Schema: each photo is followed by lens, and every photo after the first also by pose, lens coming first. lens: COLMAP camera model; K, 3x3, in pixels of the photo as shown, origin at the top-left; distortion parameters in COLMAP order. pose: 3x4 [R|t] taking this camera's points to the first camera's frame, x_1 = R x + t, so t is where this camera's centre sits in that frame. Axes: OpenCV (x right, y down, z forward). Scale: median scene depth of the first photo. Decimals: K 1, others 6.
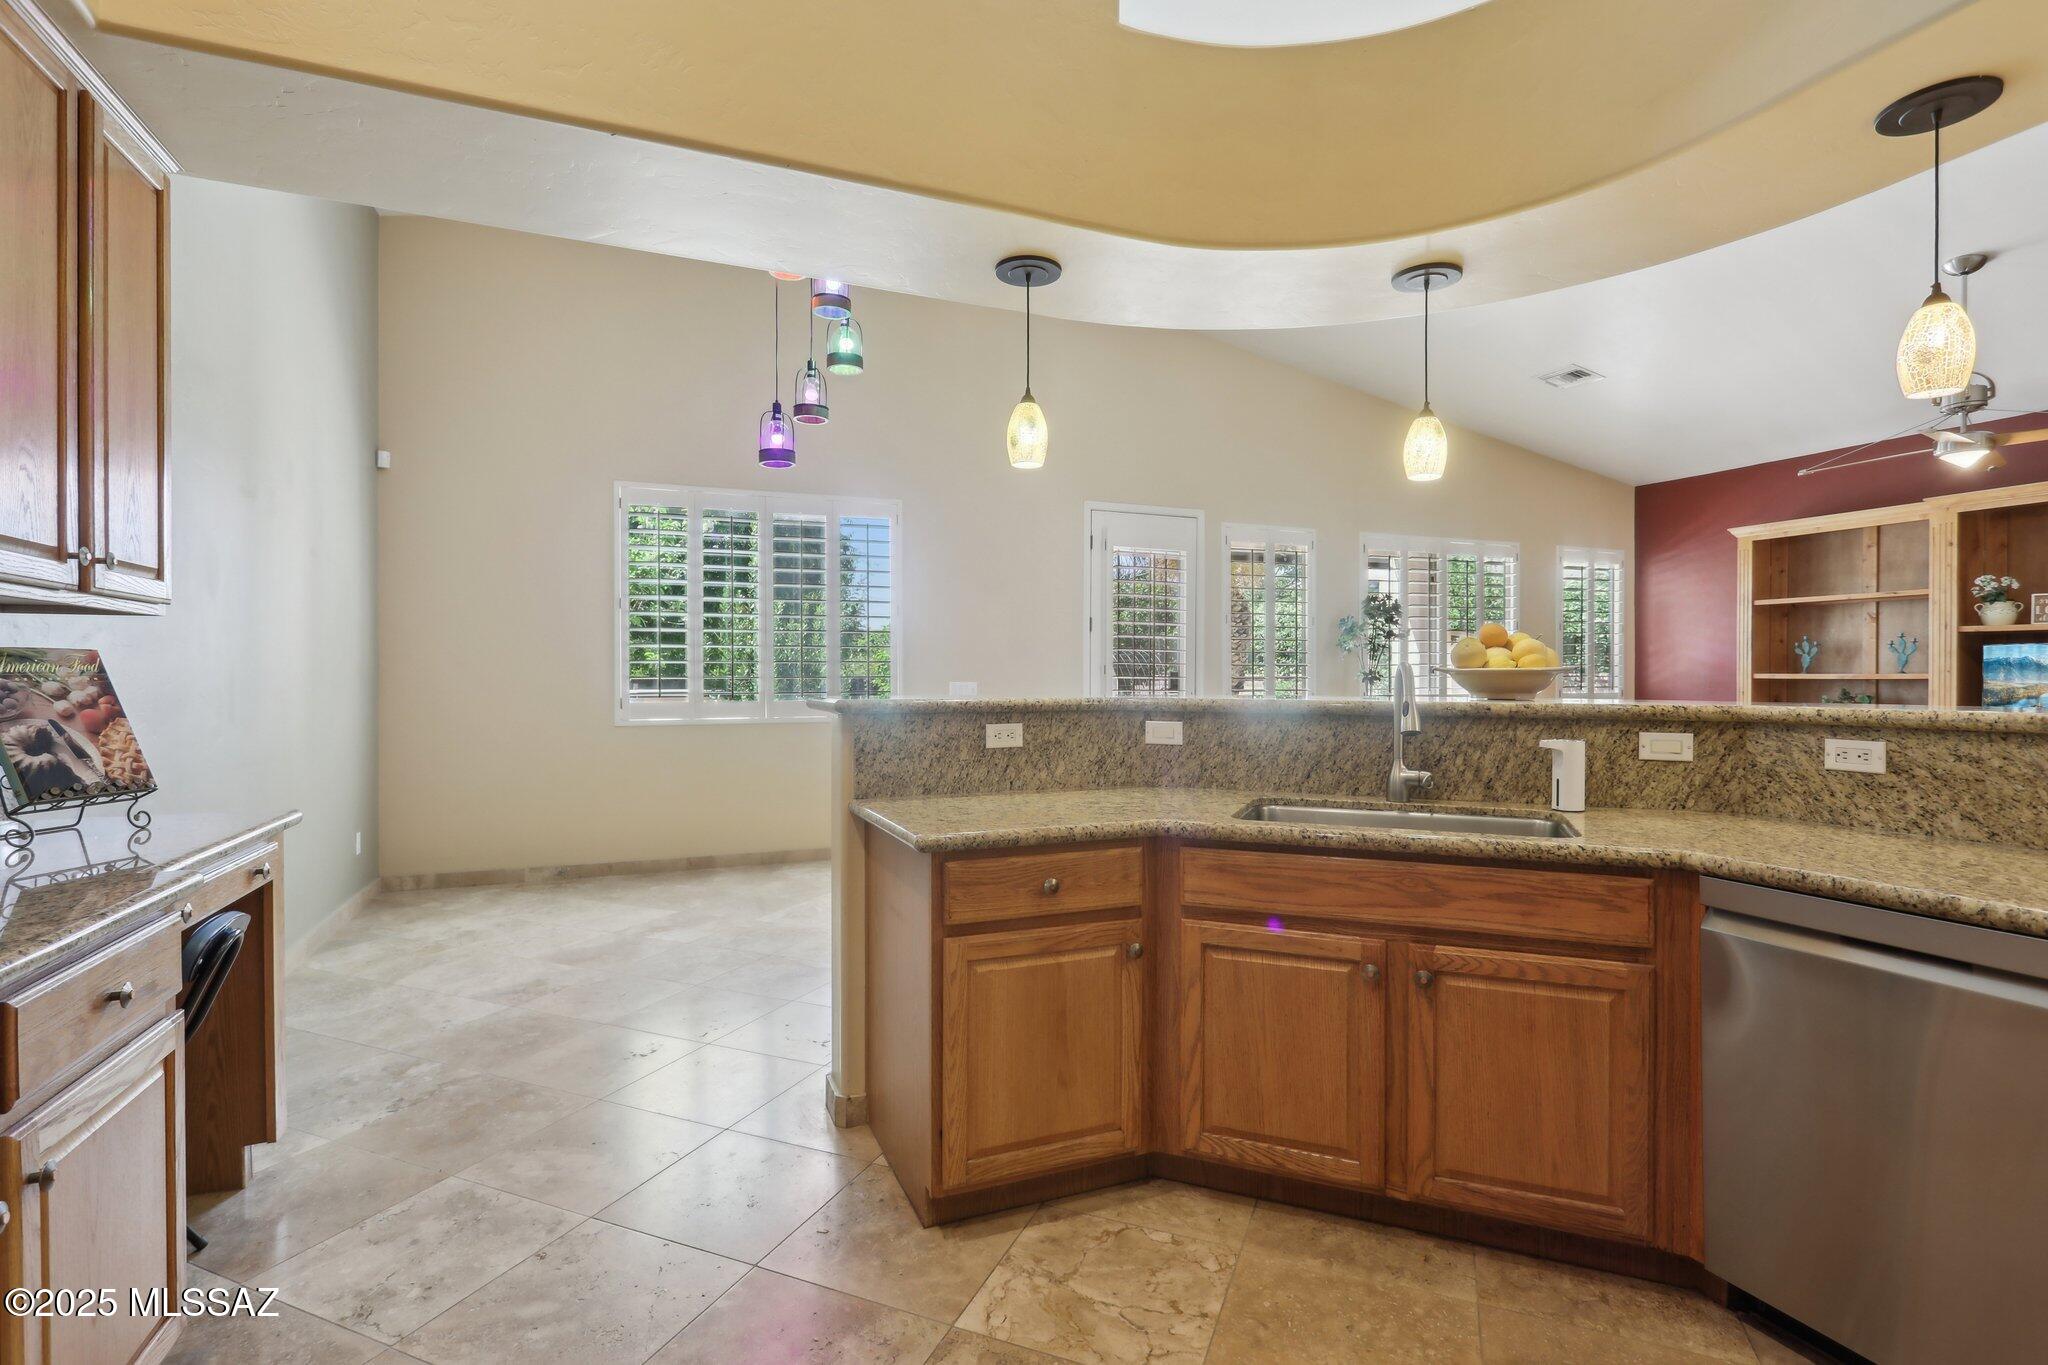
lens RADIAL K [[965.8, 0, 1022.0], [0, 965.8, 671.4], [0, 0, 1]] dist [0.000909, 0.000053]
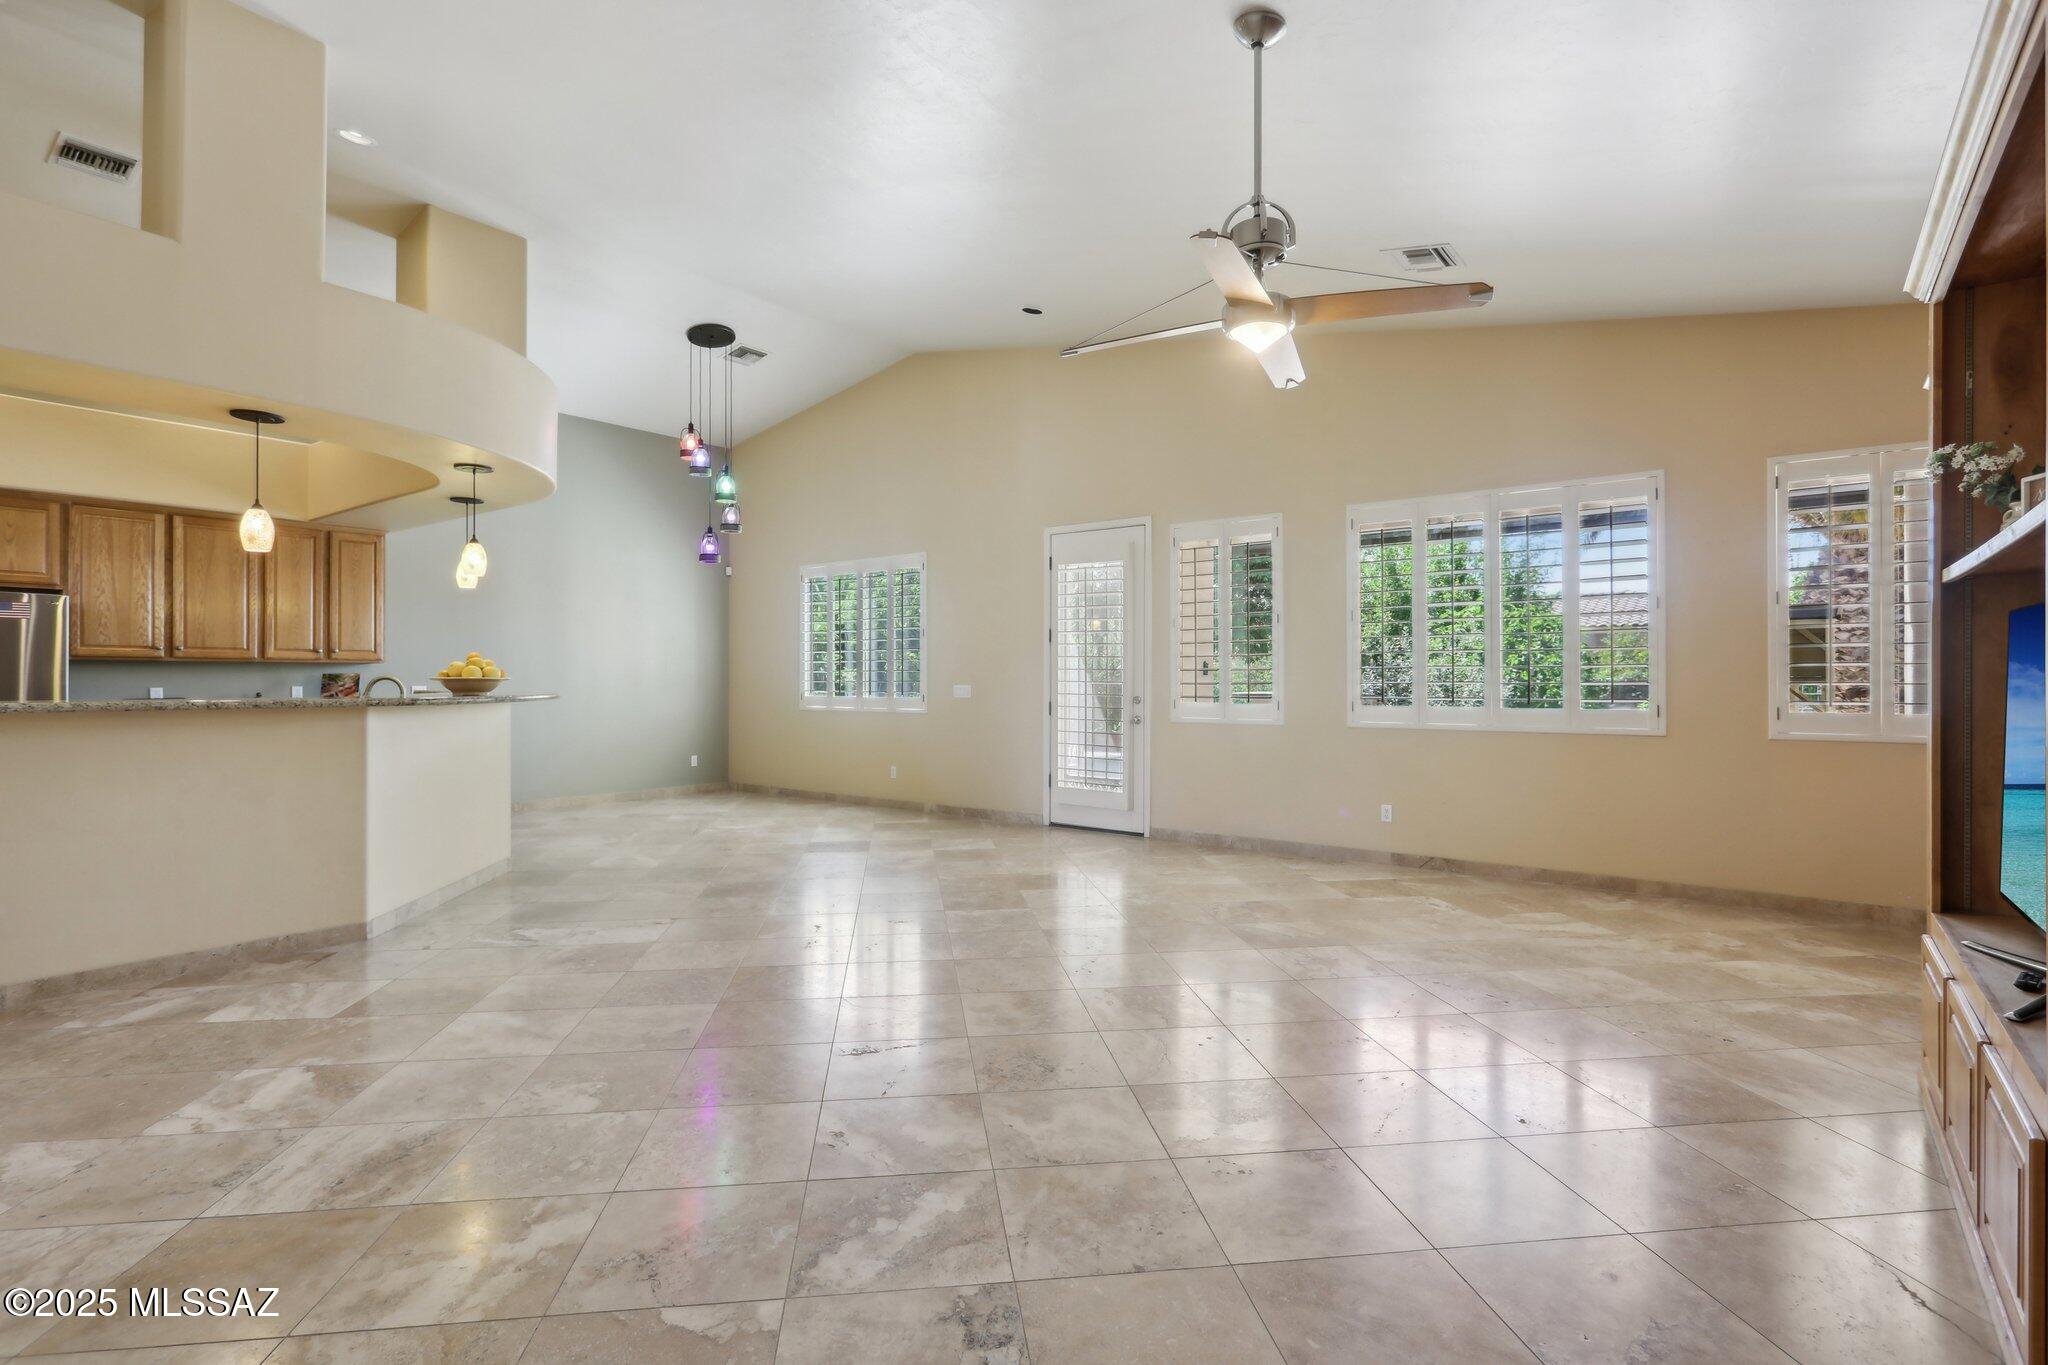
lens RADIAL K [[978.0, 0, 1021.3], [0, 978.0, 676.8], [0, 0, 1]] dist [-0.000970, 0.001730]
pose [[0.495907, -0.001207, -0.868375, 2.611873], [0.002822, 0.999996, 0.000221, -0.003343], [0.868371, -0.002560, 0.495909, 0.996035]]
